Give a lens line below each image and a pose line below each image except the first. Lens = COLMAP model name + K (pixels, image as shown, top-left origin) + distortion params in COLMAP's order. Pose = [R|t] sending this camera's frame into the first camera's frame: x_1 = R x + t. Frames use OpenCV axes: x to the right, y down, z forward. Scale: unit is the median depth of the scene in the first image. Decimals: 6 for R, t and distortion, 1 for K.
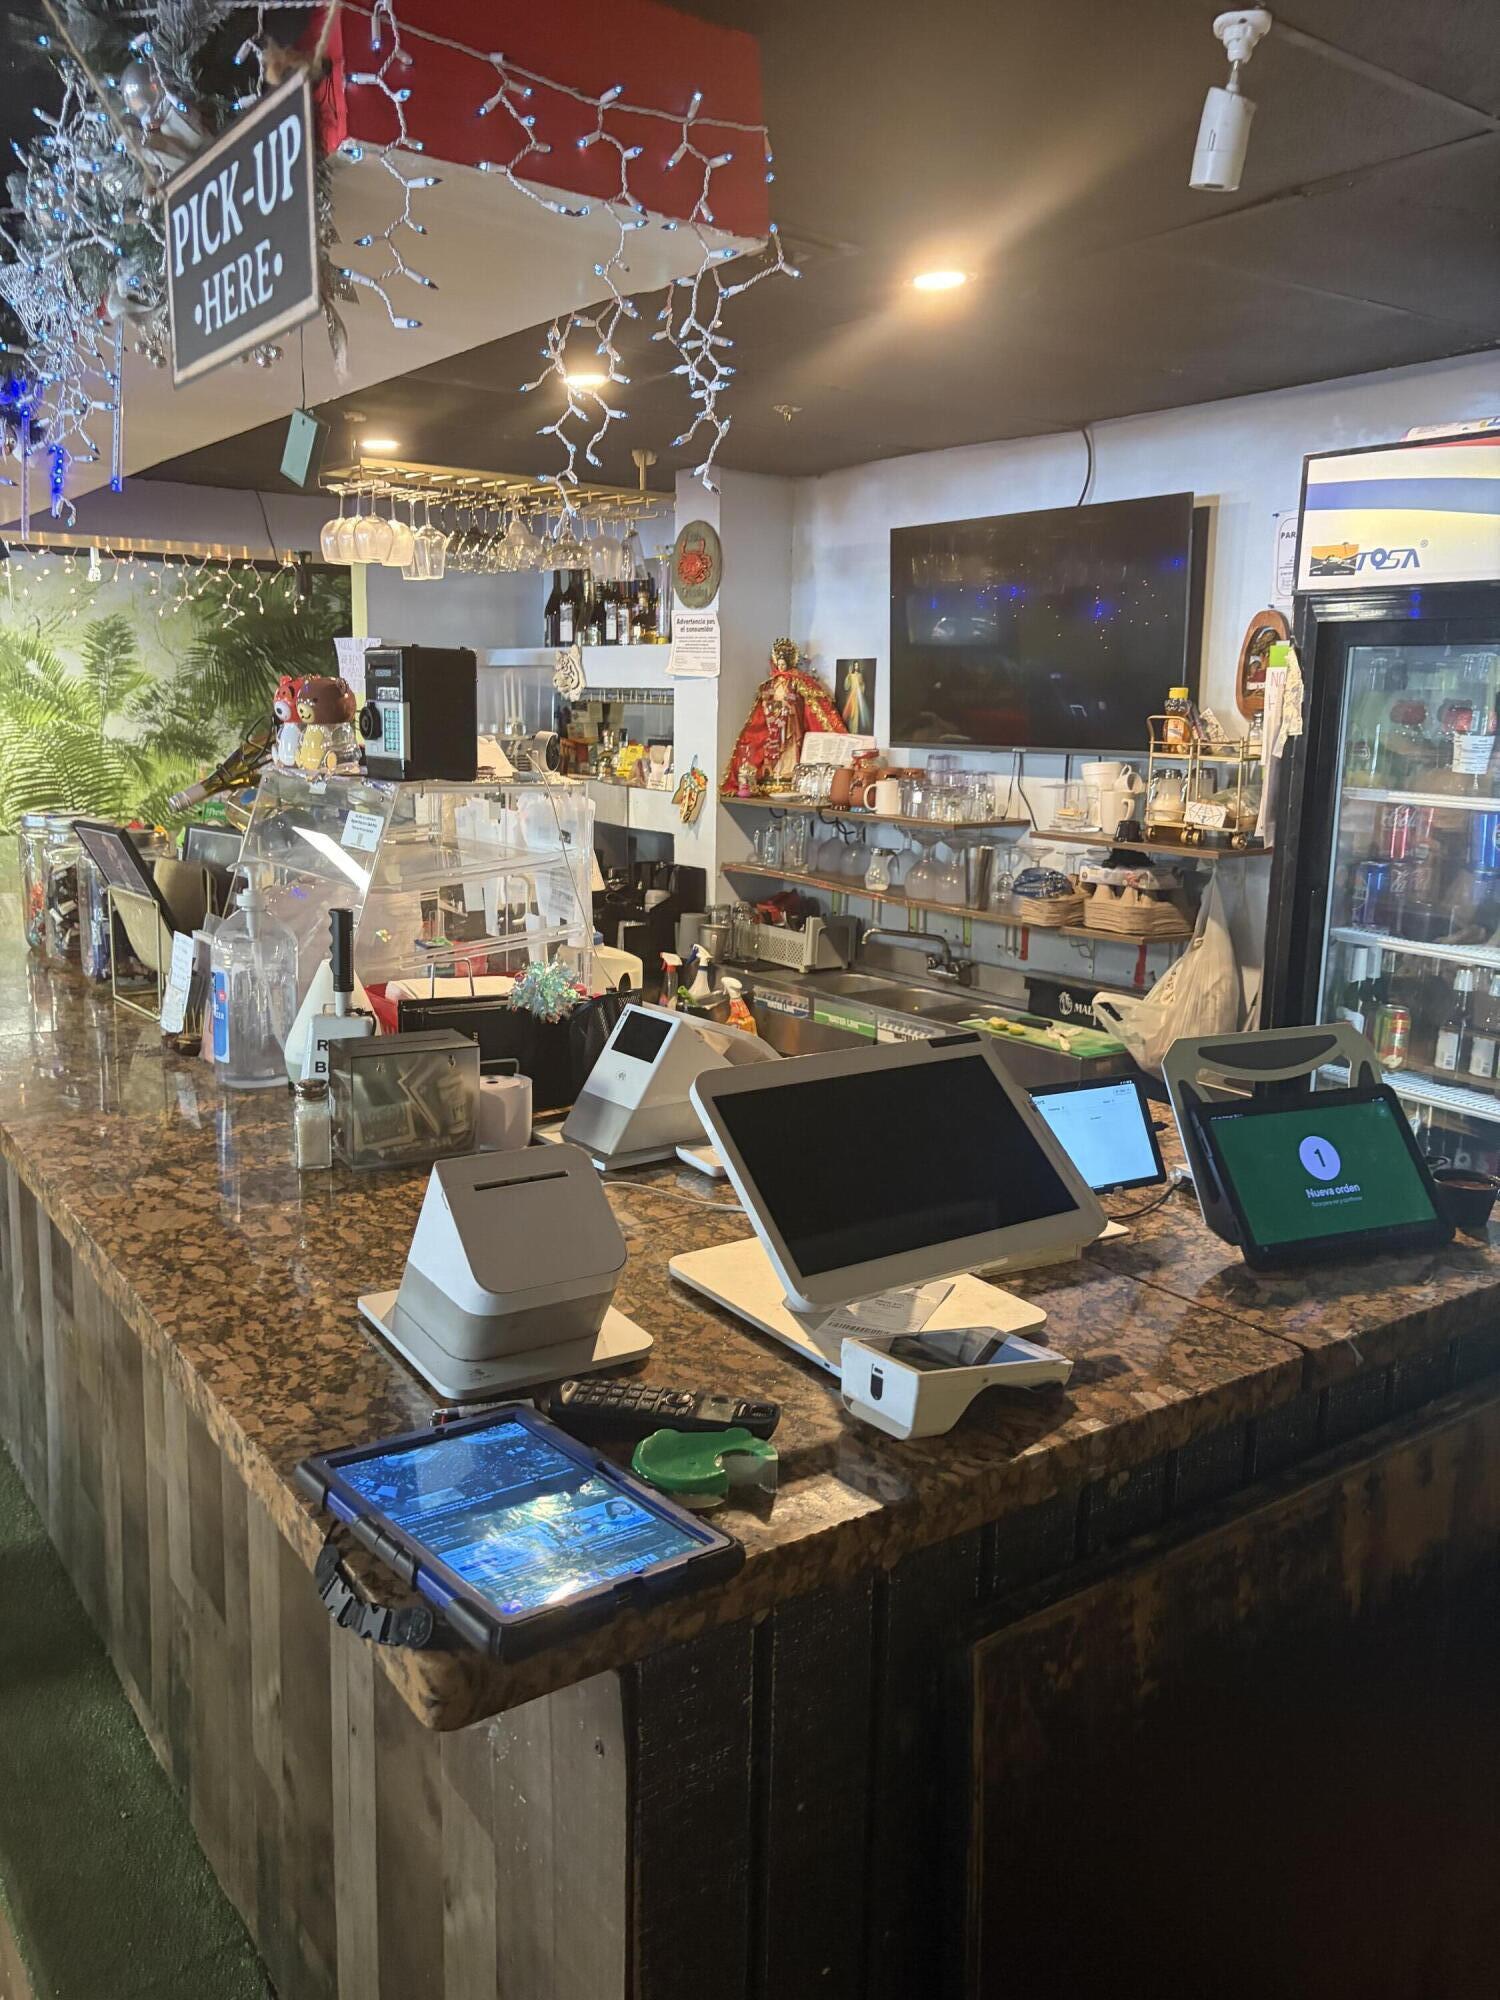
lens RADIAL K [[1525.4, 0, 748.6], [0, 1525.4, 1035.9], [0, 0, 1]] dist [0.015108, -0.092693]
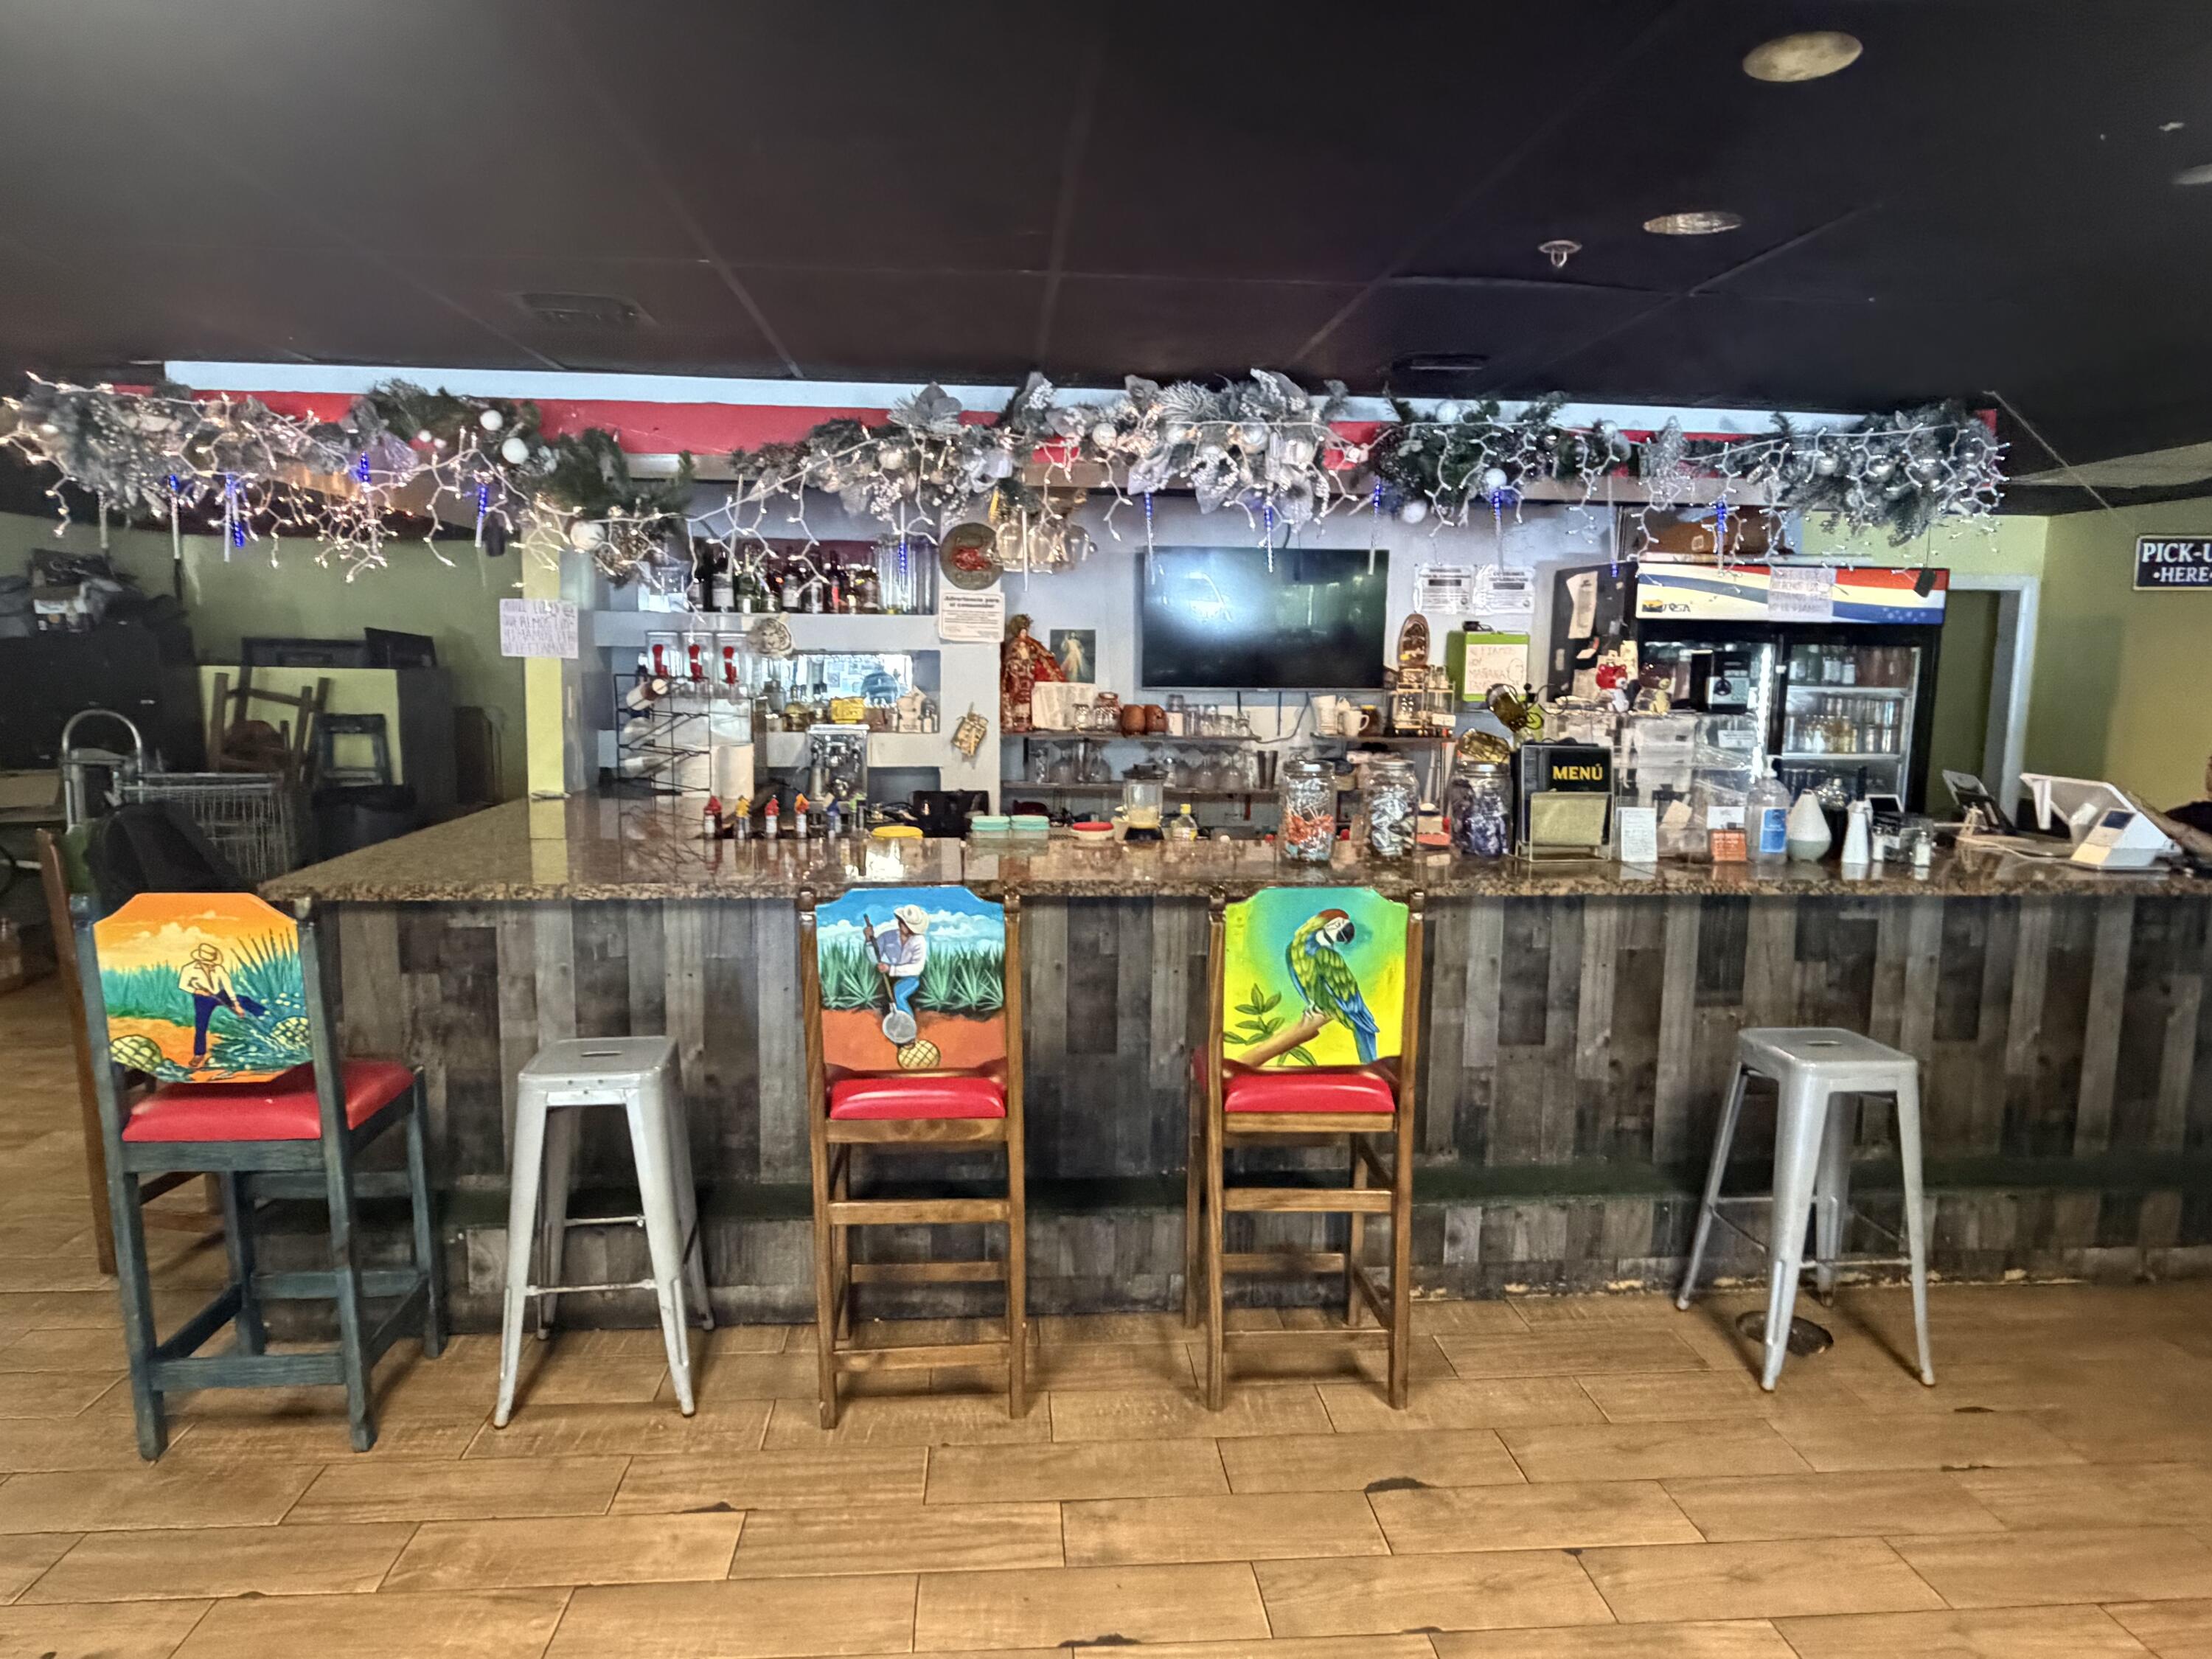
lens RADIAL K [[1407.0, 0, 1106.0], [0, 1407.0, 829.5], [0, 0, 1]] dist [-0.023067, 0.000449]
pose [[0.513498, -0.124441, 0.849019, -1.008353], [0.181607, 0.982776, 0.034208, -0.104422], [-0.838653, 0.136622, 0.527253, 0.319328]]
